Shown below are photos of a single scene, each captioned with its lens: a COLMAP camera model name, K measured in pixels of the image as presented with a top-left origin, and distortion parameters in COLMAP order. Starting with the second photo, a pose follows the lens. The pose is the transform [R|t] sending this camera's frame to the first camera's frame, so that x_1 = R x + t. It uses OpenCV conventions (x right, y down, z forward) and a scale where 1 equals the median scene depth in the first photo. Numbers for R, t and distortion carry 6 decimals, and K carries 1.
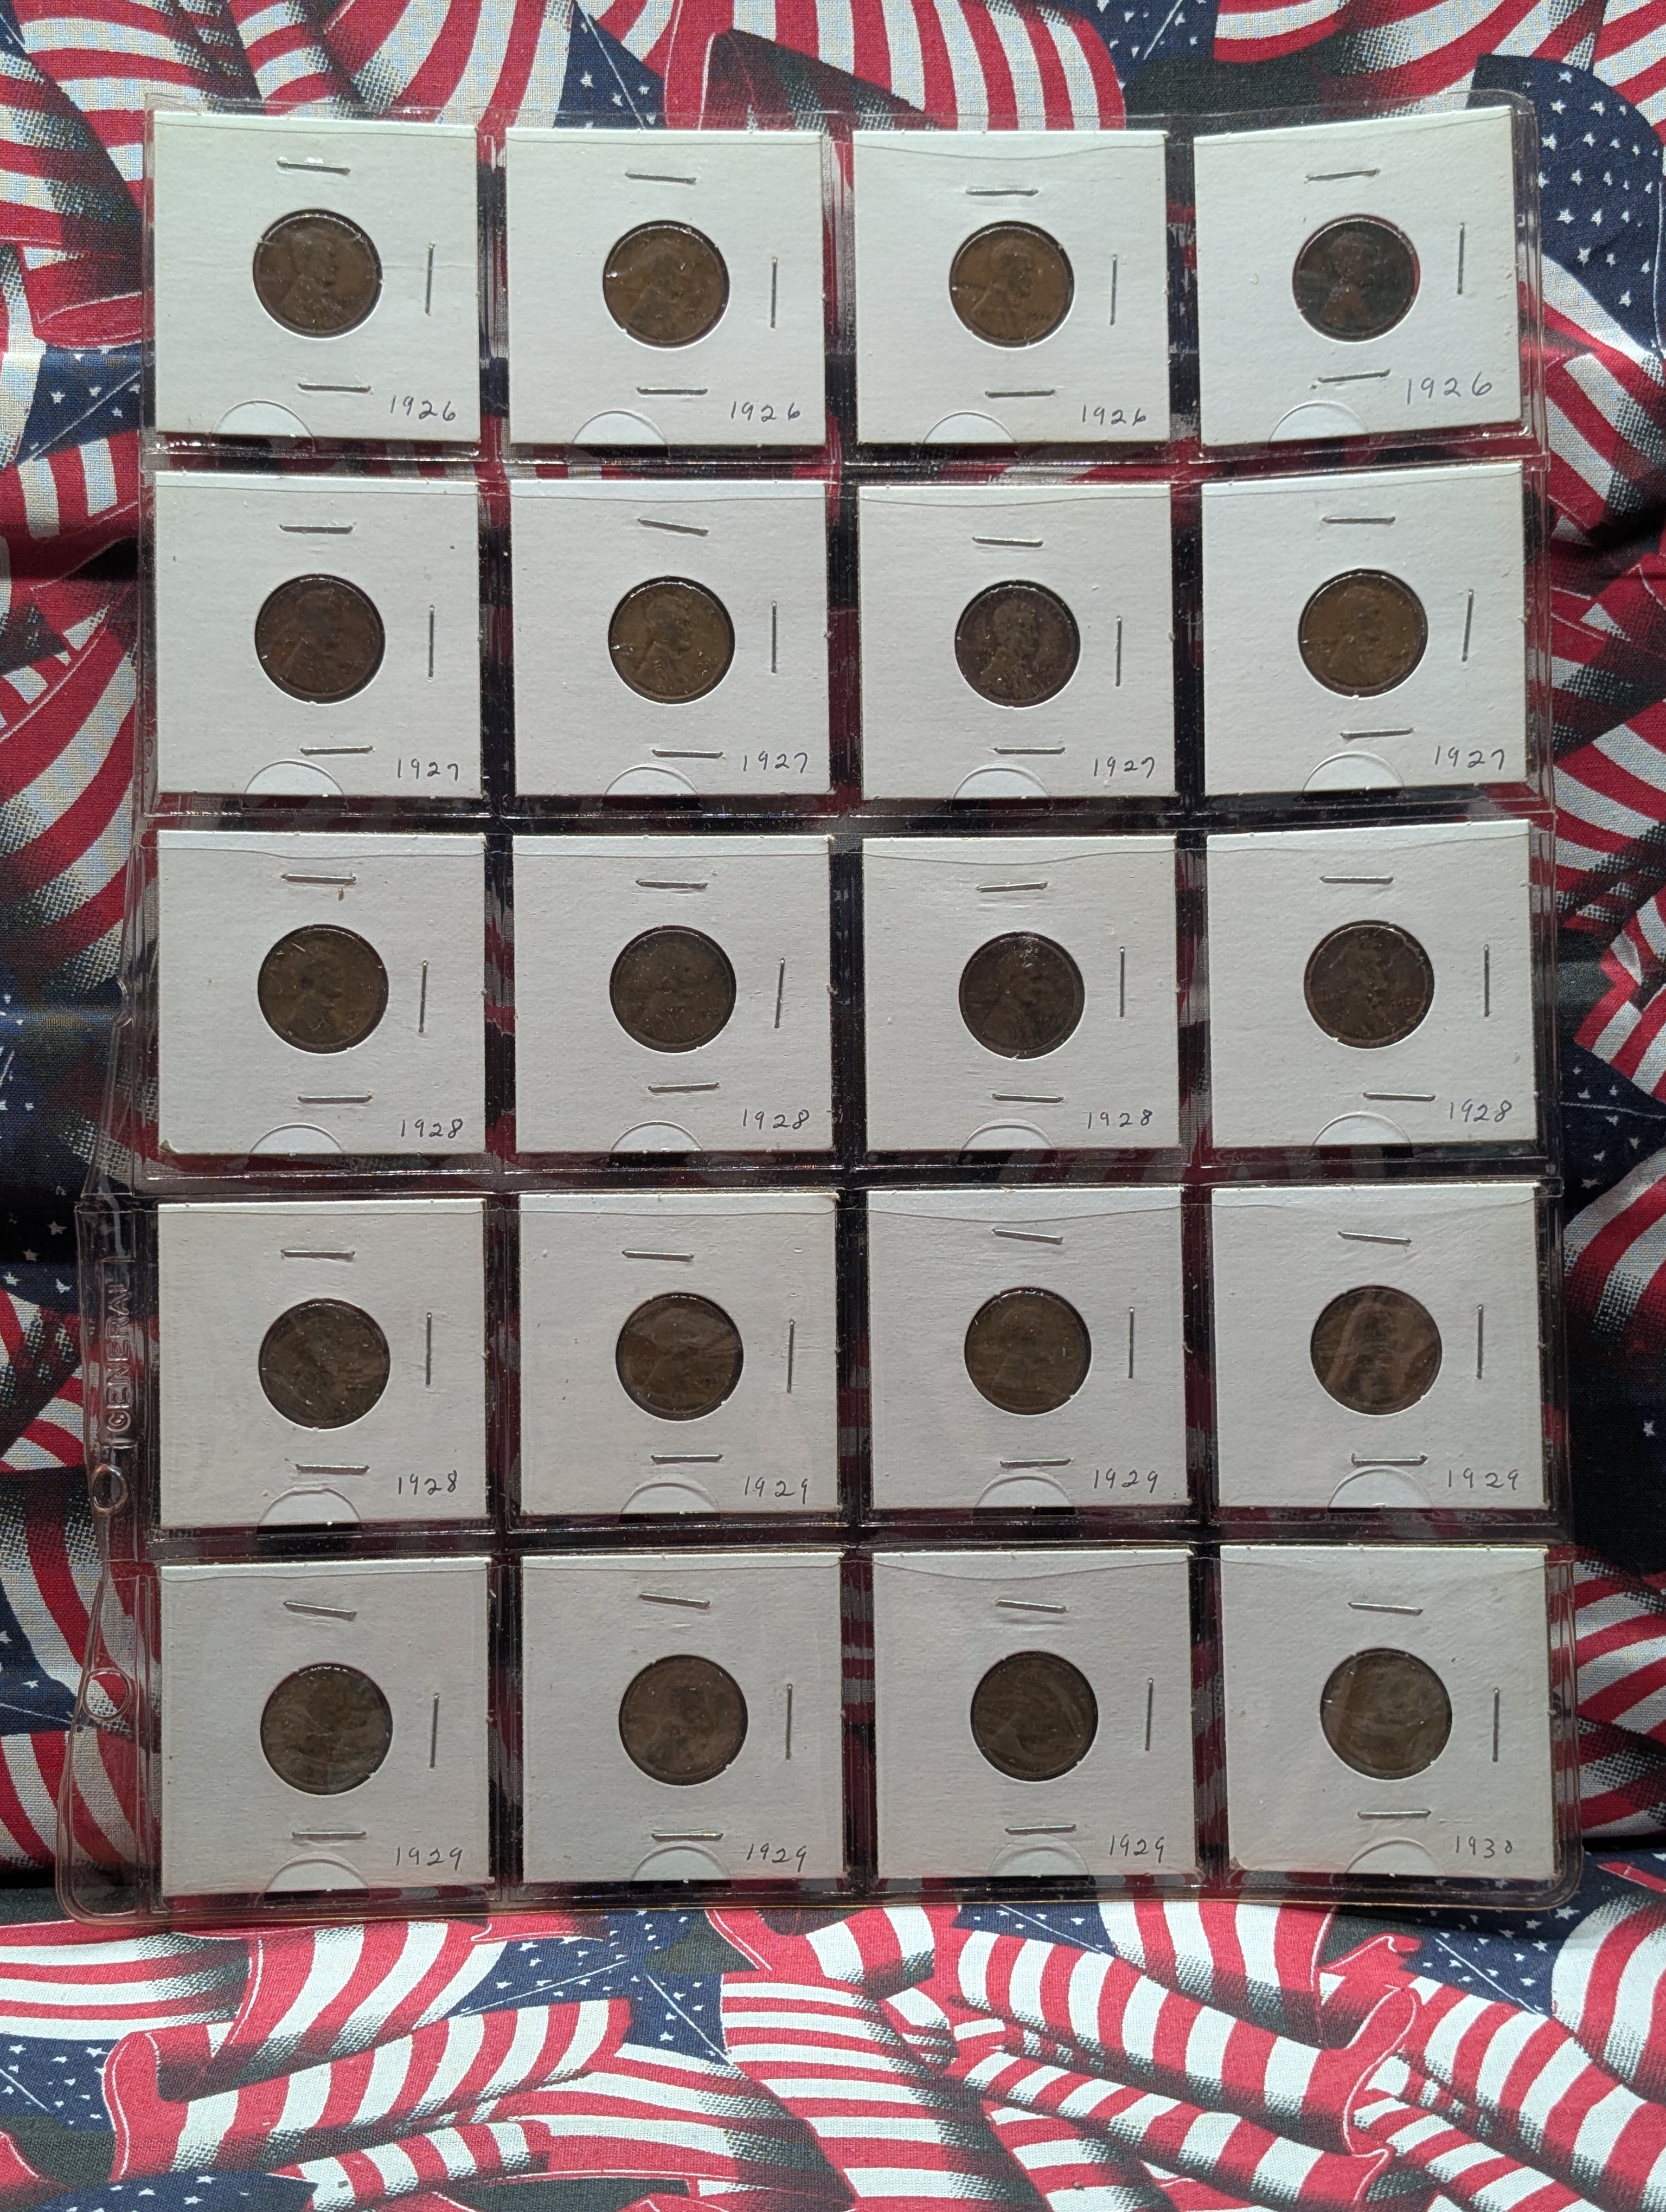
lens RADIAL K [[3112.2, 0, 793.5], [0, 3112.2, 1138.8], [0, 0, 1]] dist [0.076032, 0.000000]
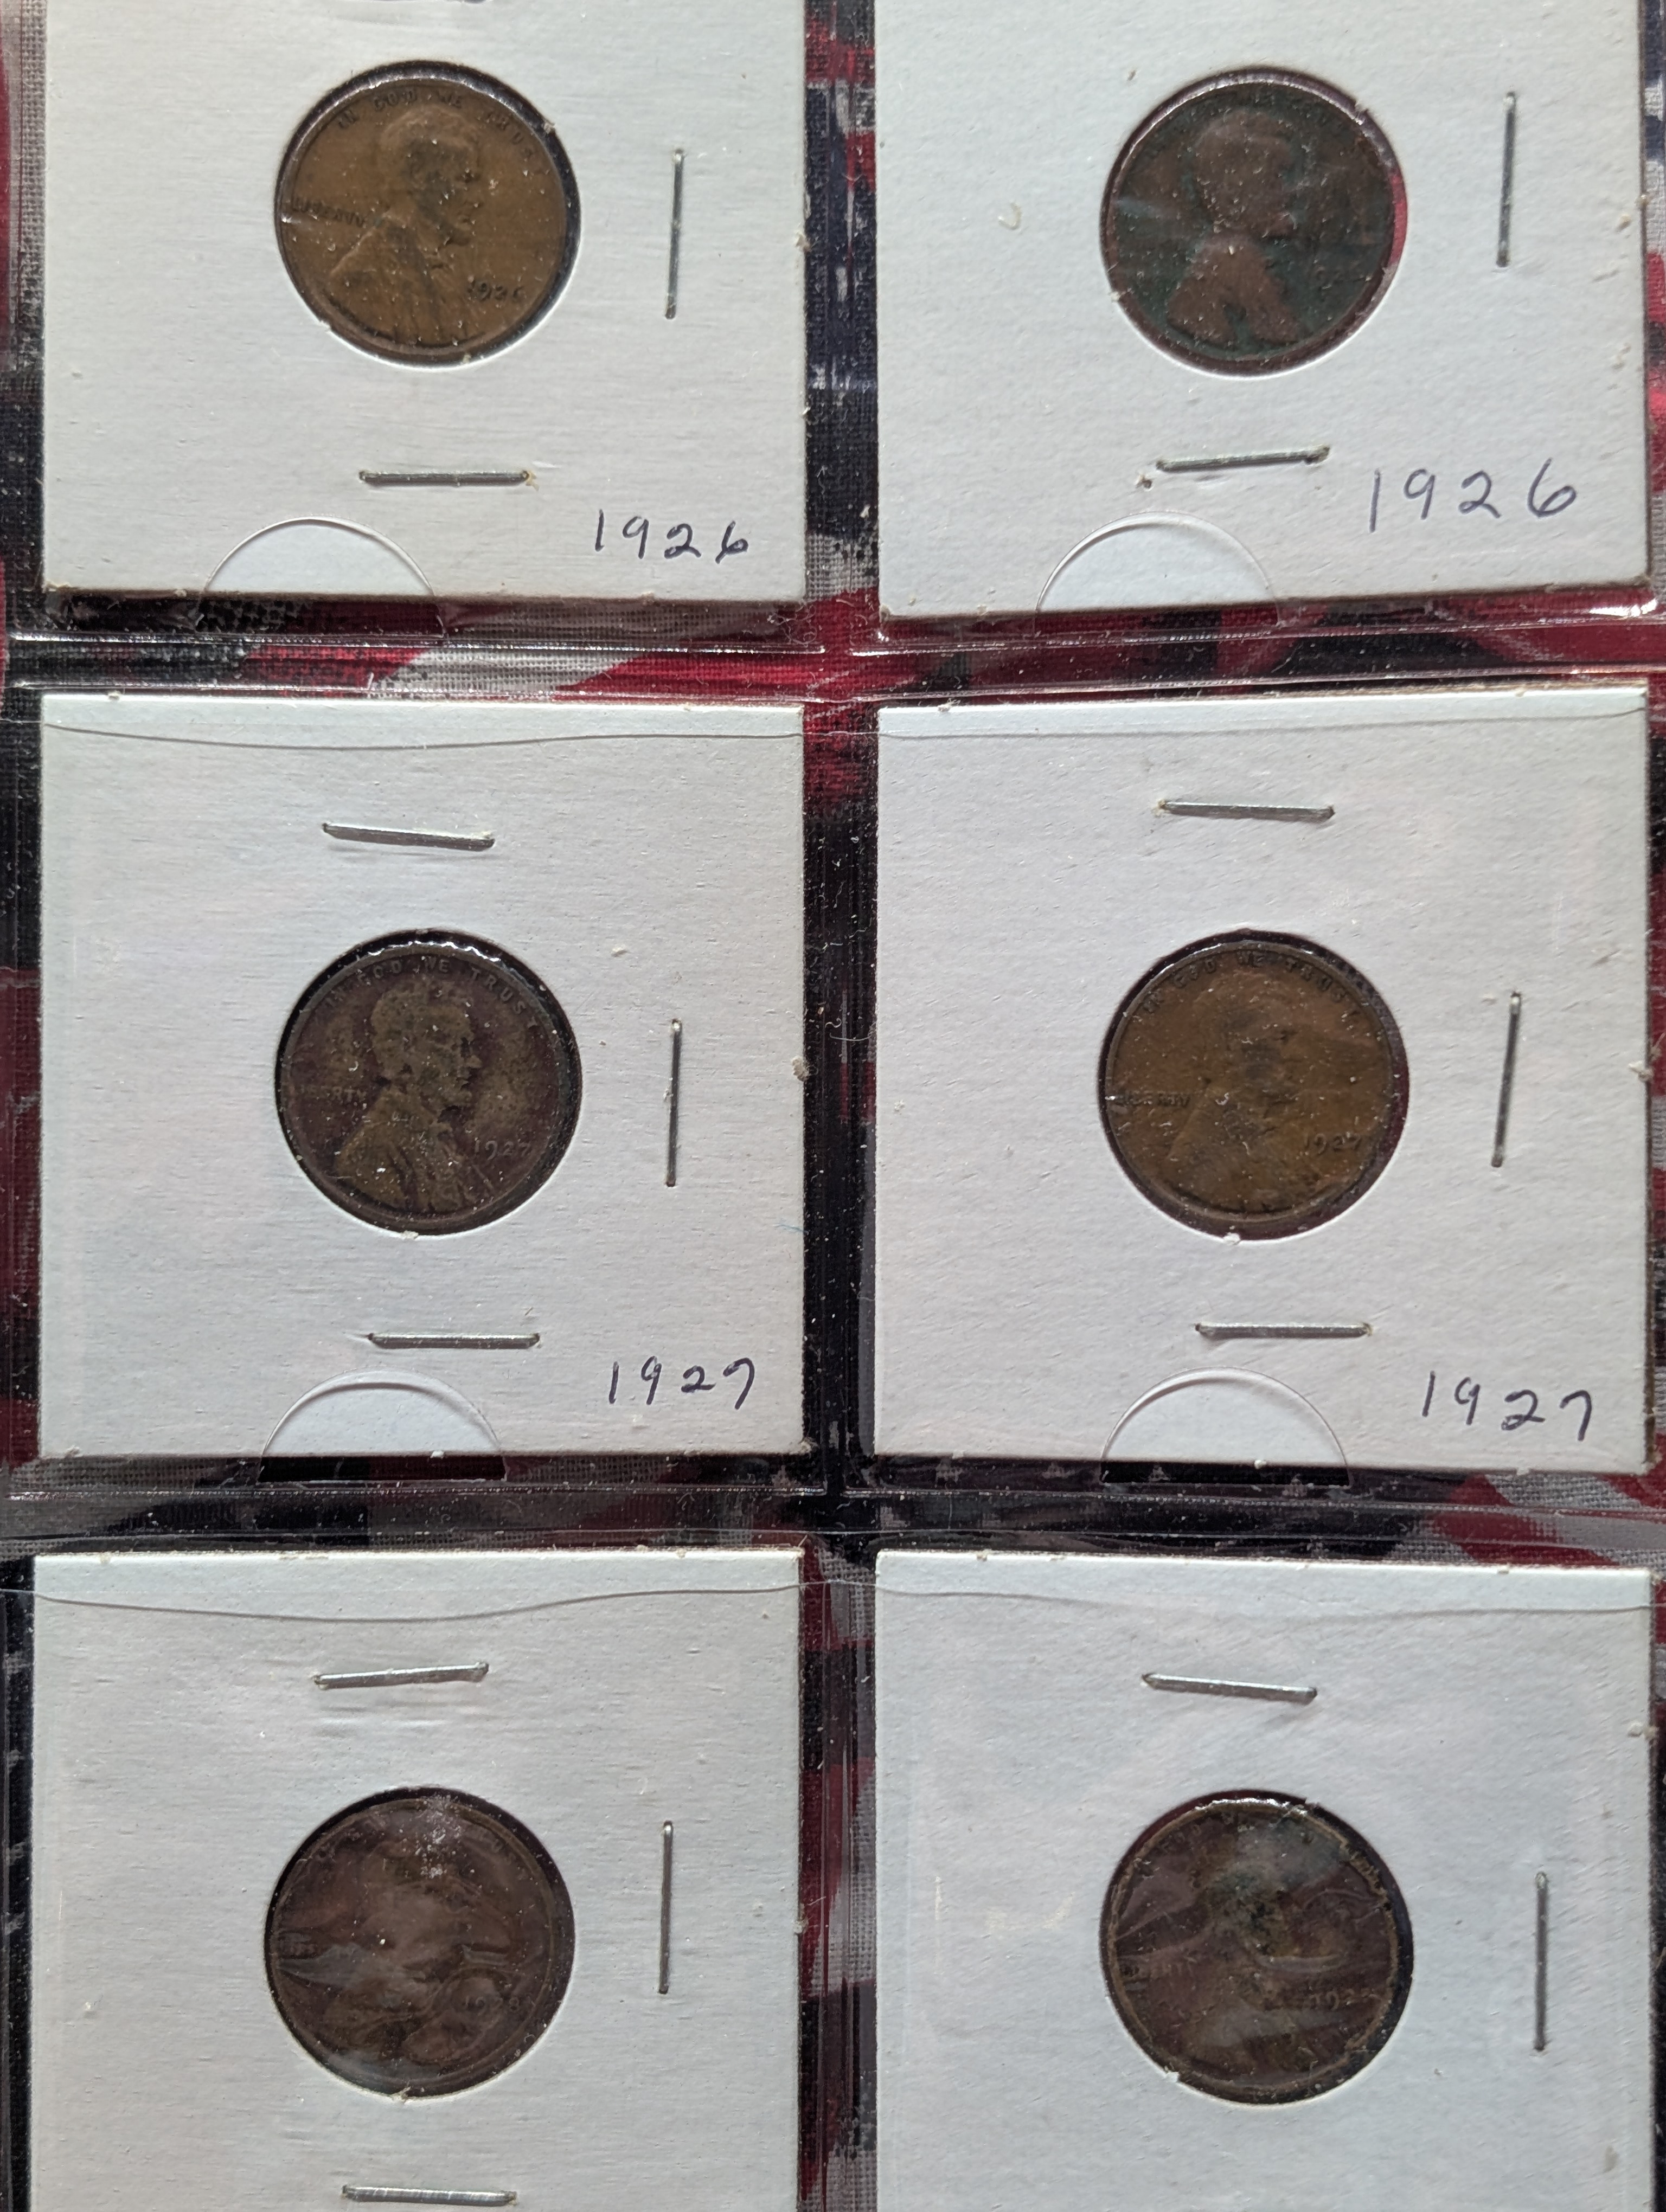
lens RADIAL K [[3112.2, 0, 841.8], [0, 3112.2, 1104.1], [0, 0, 1]] dist [0.076032, 0.000000]
pose [[0.999697, 0.015820, 0.018839, 0.117955], [-0.016257, 0.999596, 0.023323, -0.164959], [-0.018462, -0.023622, 0.999550, 0.579109]]
